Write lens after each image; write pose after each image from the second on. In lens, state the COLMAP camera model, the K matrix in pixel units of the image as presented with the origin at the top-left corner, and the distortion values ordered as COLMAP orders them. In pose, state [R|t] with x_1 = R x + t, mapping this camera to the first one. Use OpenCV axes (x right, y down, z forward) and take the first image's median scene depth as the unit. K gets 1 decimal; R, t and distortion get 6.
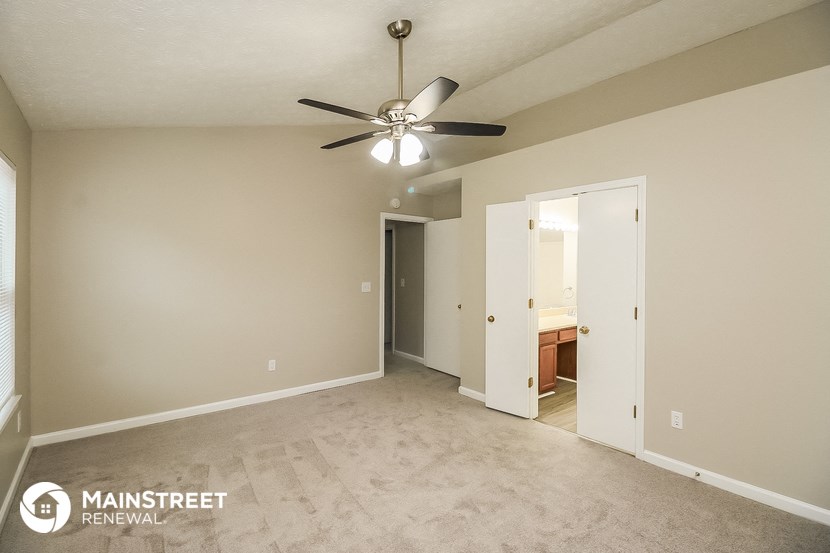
lens RADIAL K [[376.6, 0, 416.9], [0, 376.6, 267.9], [0, 0, 1]] dist [-0.000209, 0.000038]
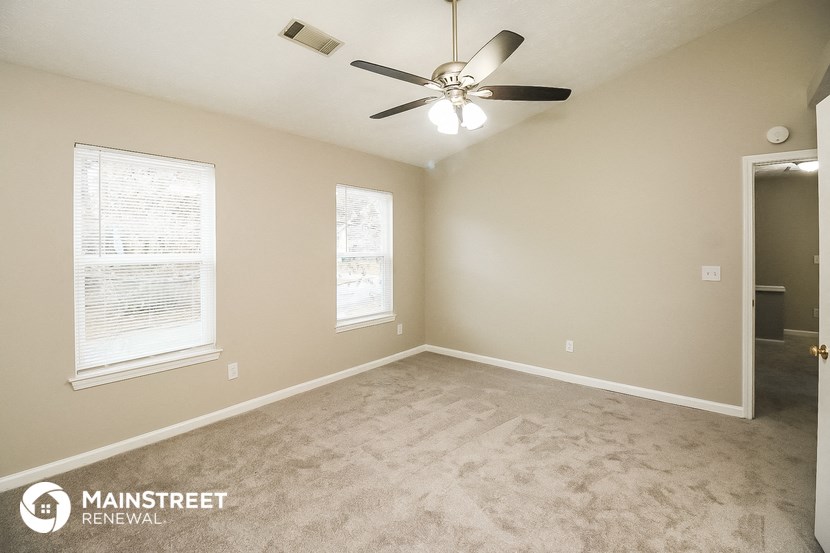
lens RADIAL K [[383.3, 0, 413.8], [0, 383.3, 249.3], [0, 0, 1]] dist [0.000066, -0.000336]
pose [[0.242968, -0.000202, -0.970034, 0.640498], [-0.004754, 0.999988, -0.001399, 0.017732], [0.970023, 0.004952, 0.242964, 0.499665]]
